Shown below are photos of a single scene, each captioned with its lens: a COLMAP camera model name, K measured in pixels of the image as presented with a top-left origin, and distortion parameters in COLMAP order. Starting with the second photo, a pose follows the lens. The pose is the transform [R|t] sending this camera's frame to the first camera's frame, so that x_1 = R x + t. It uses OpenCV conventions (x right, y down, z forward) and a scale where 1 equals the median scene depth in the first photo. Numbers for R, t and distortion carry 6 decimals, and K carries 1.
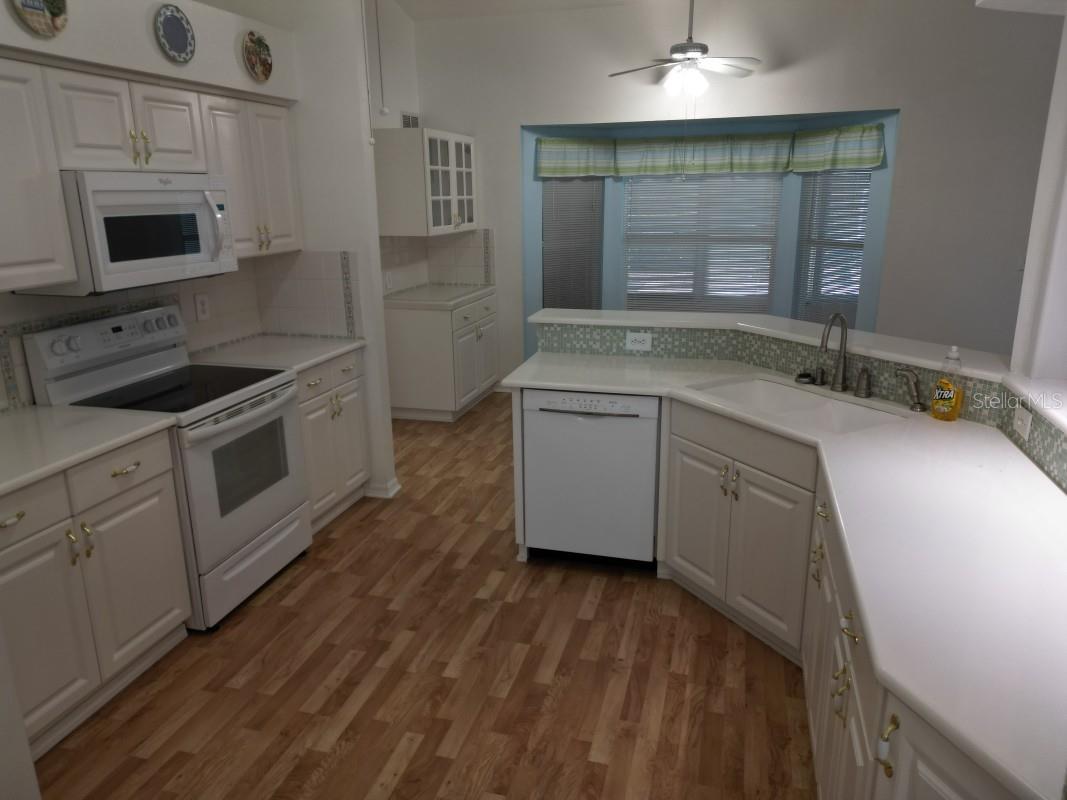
lens RADIAL K [[746.7, 0, 536.1], [0, 746.7, 399.8], [0, 0, 1]] dist [0.066904, -0.063042]
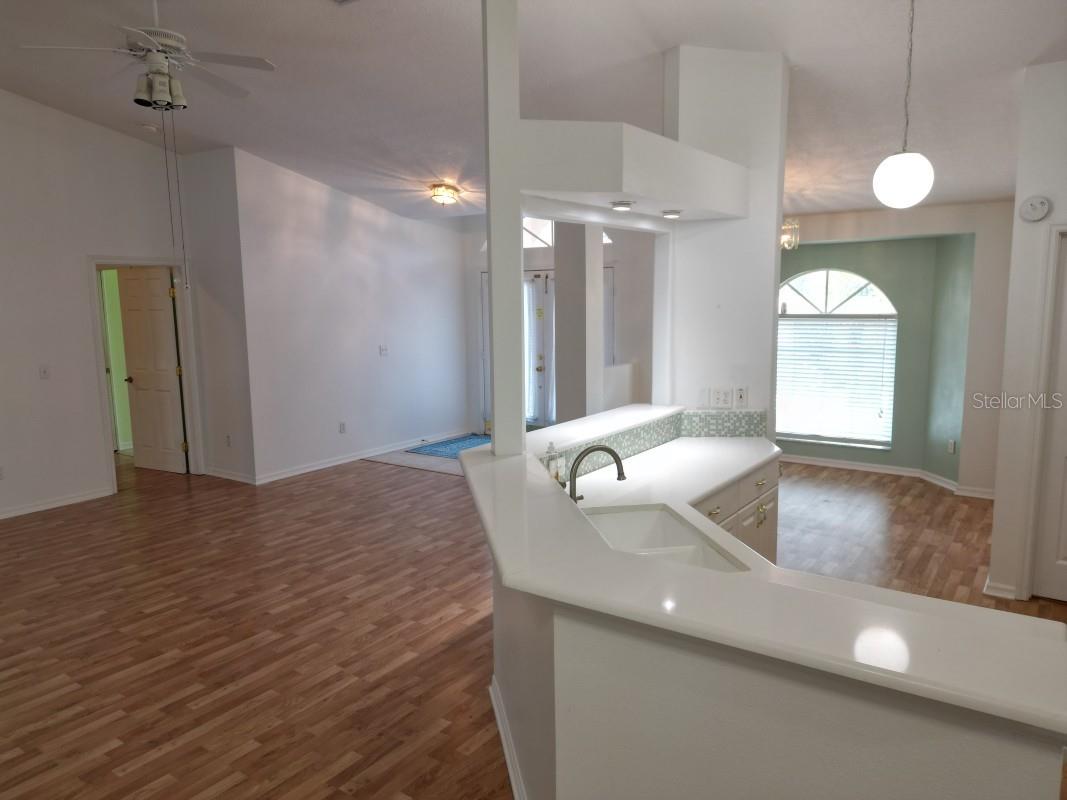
lens RADIAL K [[746.7, 0, 532.4], [0, 746.7, 399.2], [0, 0, 1]] dist [0.066904, -0.063042]
pose [[-0.940913, -0.022782, 0.337880, 0.154478], [0.115001, 0.916948, 0.382075, -0.475653], [-0.318523, 0.398356, -0.860148, 1.625307]]
